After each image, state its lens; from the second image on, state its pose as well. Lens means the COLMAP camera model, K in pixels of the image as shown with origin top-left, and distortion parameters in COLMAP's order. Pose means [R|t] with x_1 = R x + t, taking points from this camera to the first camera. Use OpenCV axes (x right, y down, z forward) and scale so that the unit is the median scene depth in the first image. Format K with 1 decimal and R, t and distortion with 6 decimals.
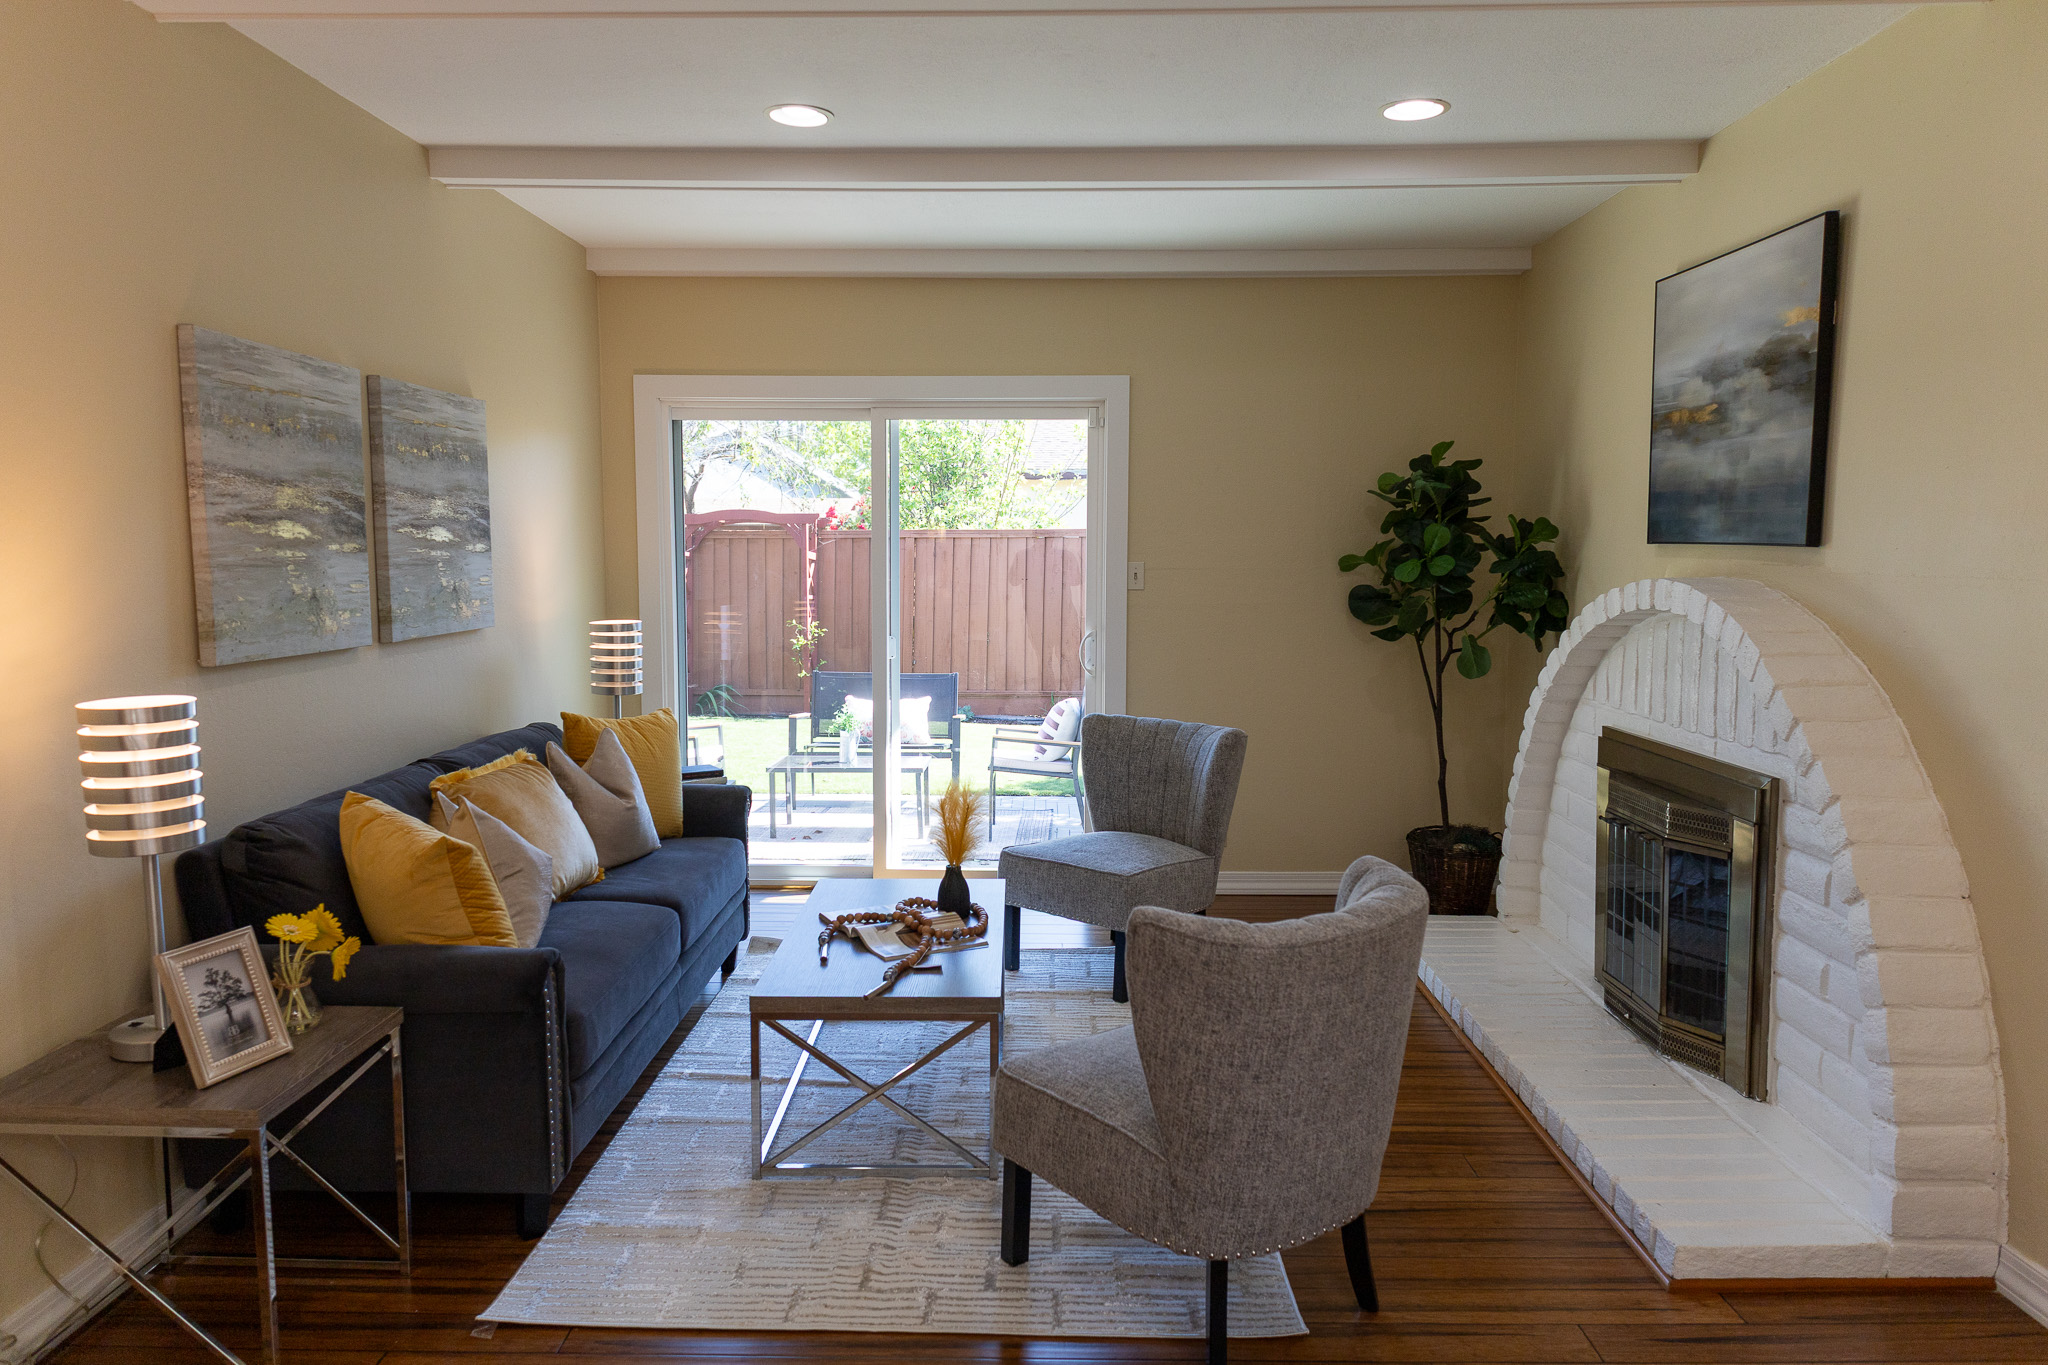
lens RADIAL K [[1417.2, 0, 1024.0], [0, 1417.2, 682.5], [0, 0, 1]] dist [-0.011749, 0.001085]
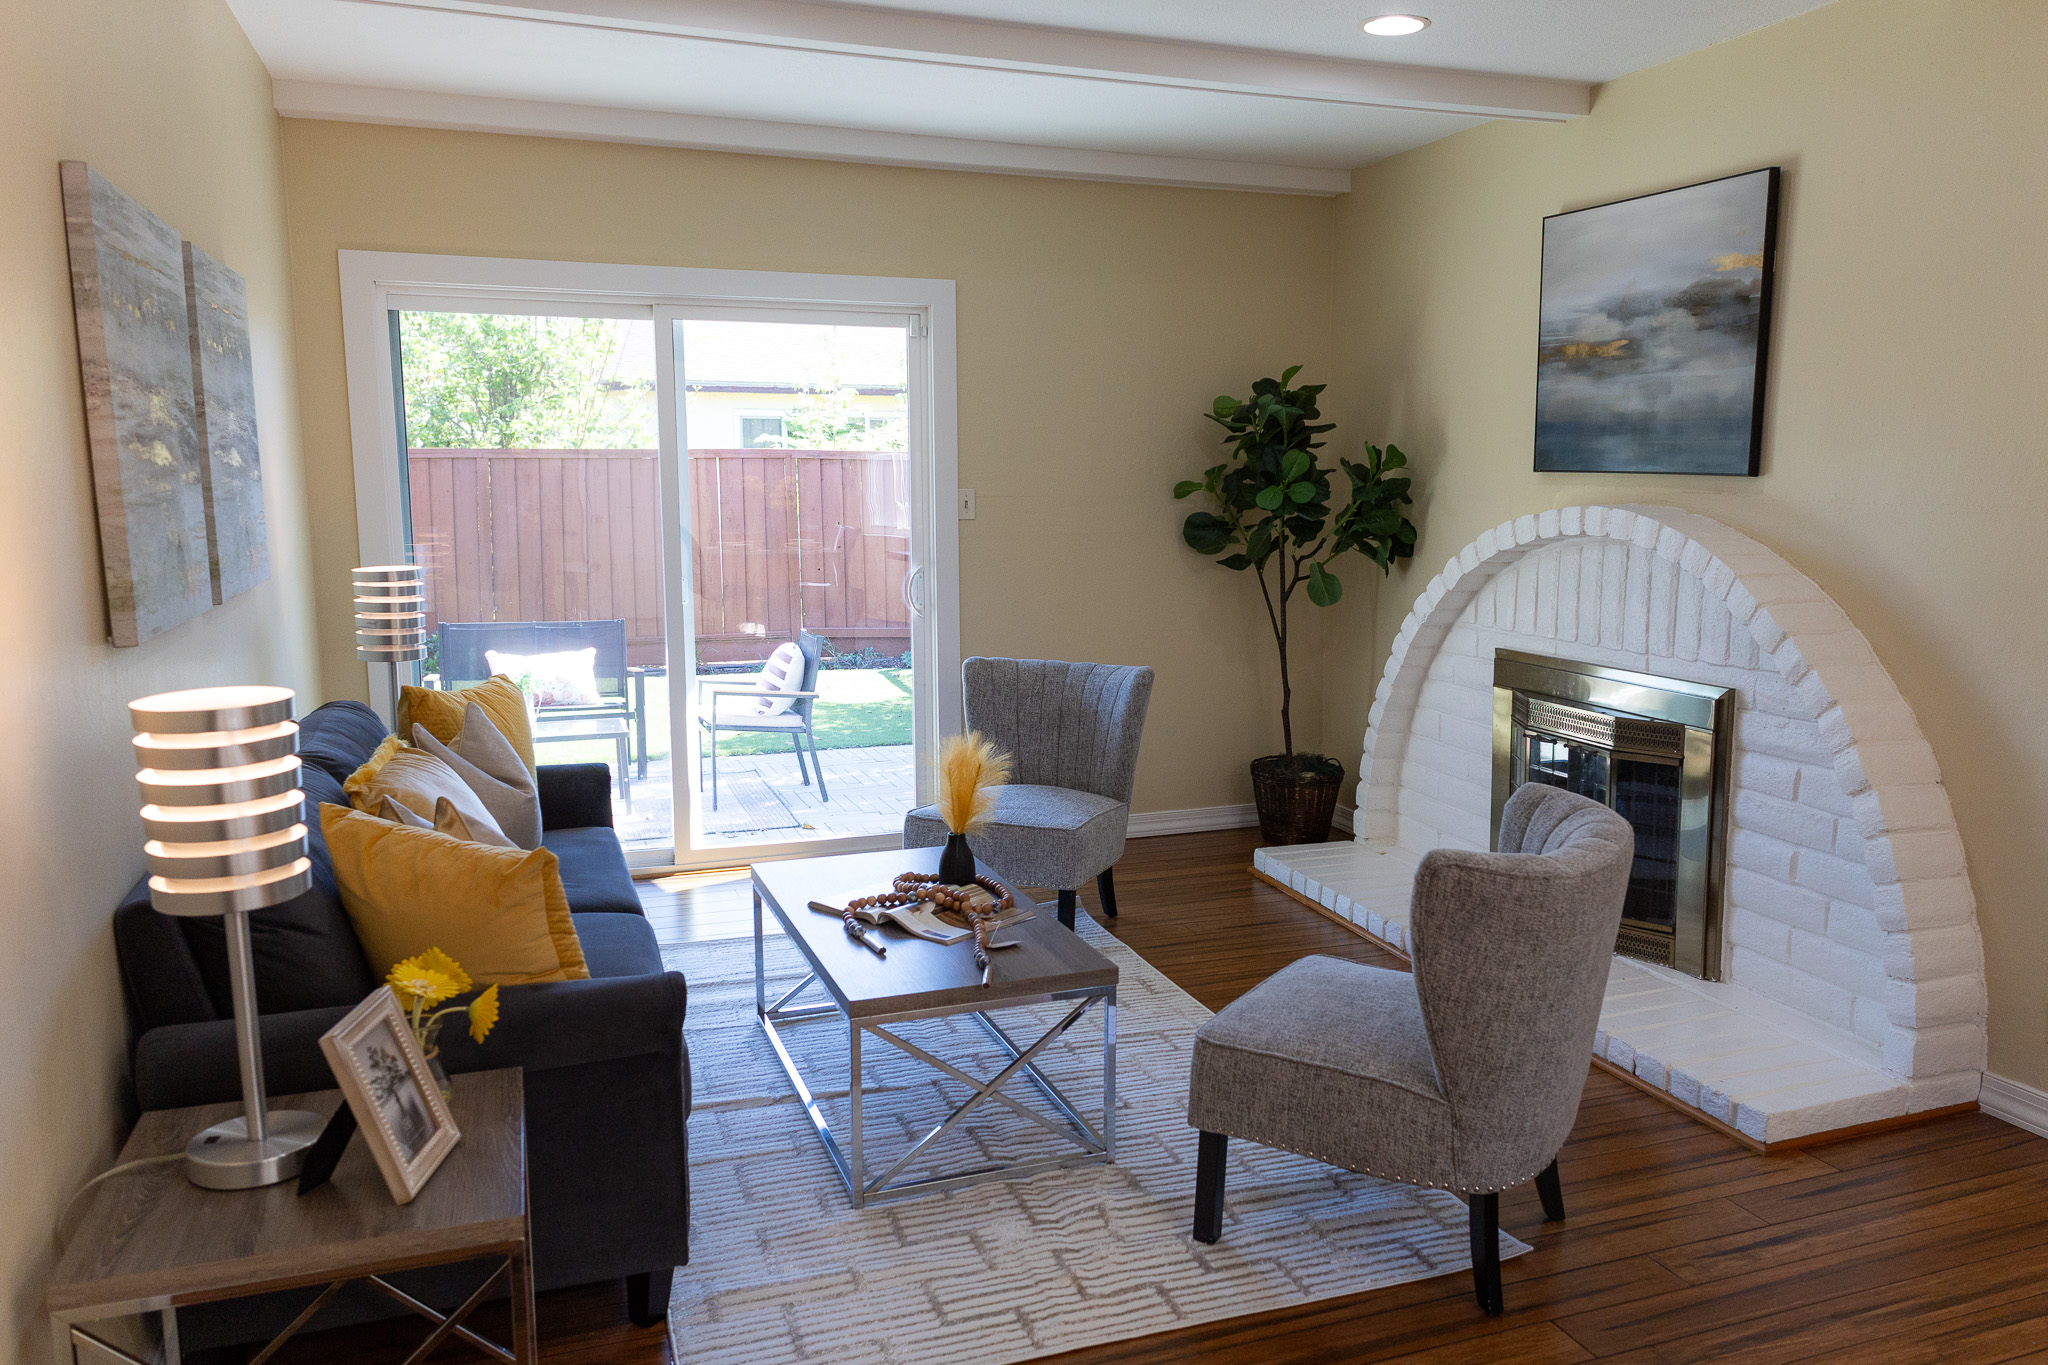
lens RADIAL K [[1568.8, 0, 1028.0], [0, 1568.8, 689.4], [0, 0, 1]] dist [0.005260, -0.000135]
pose [[0.924911, -0.051818, 0.376637, -0.381605], [0.034132, 0.997985, 0.053486, -0.013572], [-0.378649, -0.036614, 0.924816, 0.069008]]
